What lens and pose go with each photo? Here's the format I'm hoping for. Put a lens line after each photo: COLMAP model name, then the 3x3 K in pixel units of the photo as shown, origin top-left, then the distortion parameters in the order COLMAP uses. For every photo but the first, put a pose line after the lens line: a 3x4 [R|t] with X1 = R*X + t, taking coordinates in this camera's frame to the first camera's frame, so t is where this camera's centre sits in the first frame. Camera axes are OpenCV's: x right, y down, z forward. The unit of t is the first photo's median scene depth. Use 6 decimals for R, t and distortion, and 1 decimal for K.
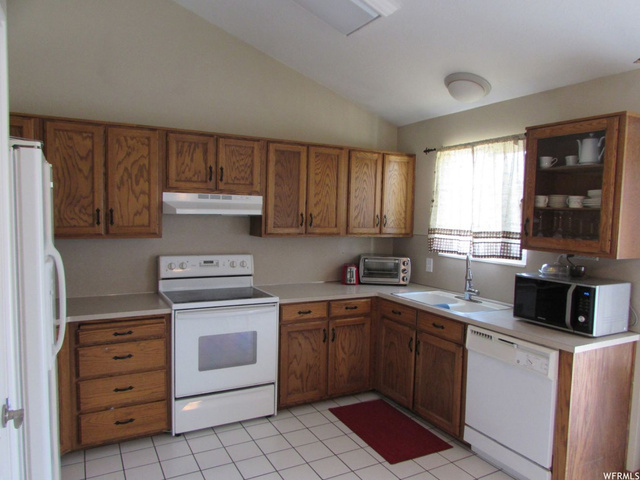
lens RADIAL K [[454.2, 0, 320.0], [0, 454.2, 240.0], [0, 0, 1]] dist [-0.022937, 0.004017]
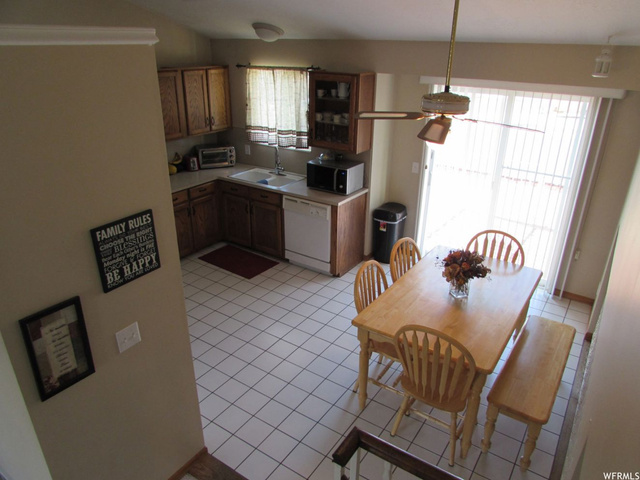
lens RADIAL K [[461.0, 0, 320.0], [0, 461.0, 240.0], [0, 0, 1]] dist [-0.050342, 0.000185]
pose [[0.887609, -0.199361, 0.415218, -0.254723], [0.039369, 0.931014, 0.362855, -0.234533], [-0.458912, -0.305726, 0.834225, -0.471628]]
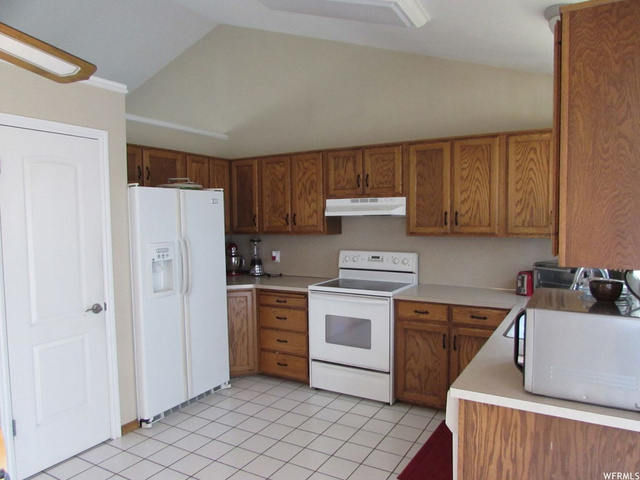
lens RADIAL K [[454.2, 0, 320.0], [0, 454.2, 240.0], [0, 0, 1]] dist [-0.022937, 0.004017]
pose [[0.518033, 0.015537, -0.855219, 0.703765], [-0.027926, 0.999609, 0.001244, 0.007678], [0.854905, 0.023238, 0.518265, 0.302136]]
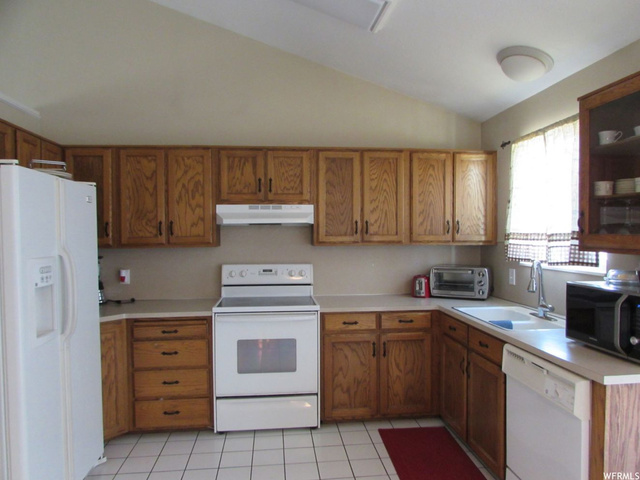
lens RADIAL K [[454.2, 0, 320.0], [0, 454.2, 240.0], [0, 0, 1]] dist [-0.022937, 0.004017]
pose [[0.924833, -0.022819, -0.379689, 0.278974], [0.004589, 0.998796, -0.048848, 0.031591], [0.380347, 0.043434, 0.923824, 0.085612]]
